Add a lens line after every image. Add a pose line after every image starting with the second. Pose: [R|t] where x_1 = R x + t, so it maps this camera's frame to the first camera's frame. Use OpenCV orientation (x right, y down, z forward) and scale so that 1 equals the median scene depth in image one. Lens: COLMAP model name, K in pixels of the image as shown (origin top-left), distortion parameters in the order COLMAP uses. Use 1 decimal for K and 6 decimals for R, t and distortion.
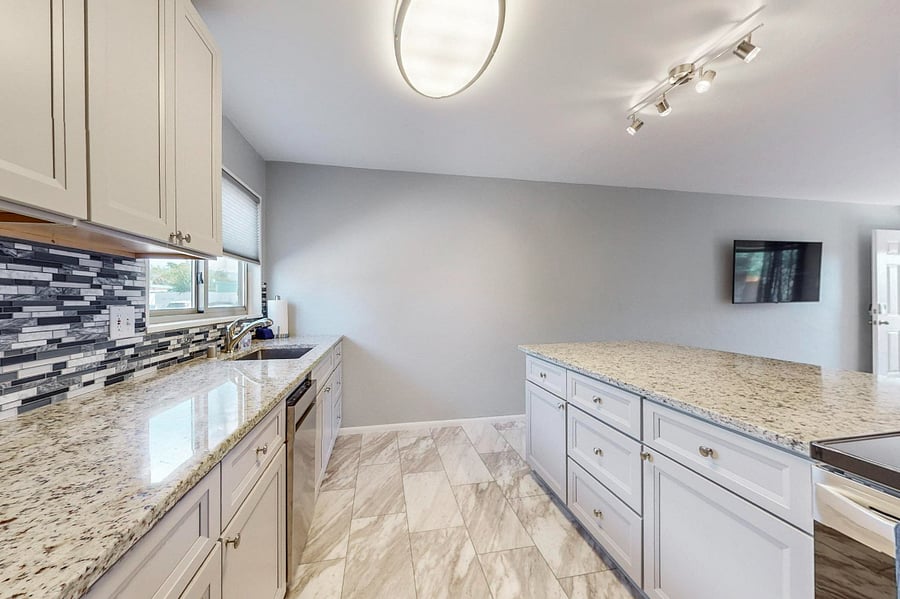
lens RADIAL K [[336.8, 0, 446.5], [0, 336.8, 300.6], [0, 0, 1]] dist [-0.000276, 0.000011]
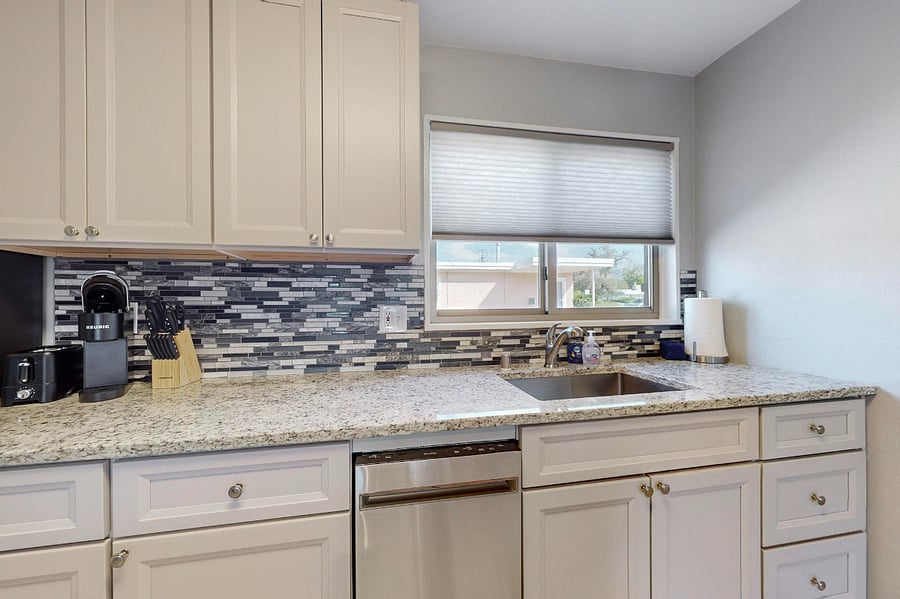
lens RADIAL K [[359.8, 0, 445.9], [0, 359.8, 300.6], [0, 0, 1]] dist [-0.000048, 0.000127]
pose [[0.007263, 0.002692, -0.999970, 0.304728], [0.004565, 0.999986, 0.002725, -0.002328], [0.999963, -0.004584, 0.007251, 1.242316]]
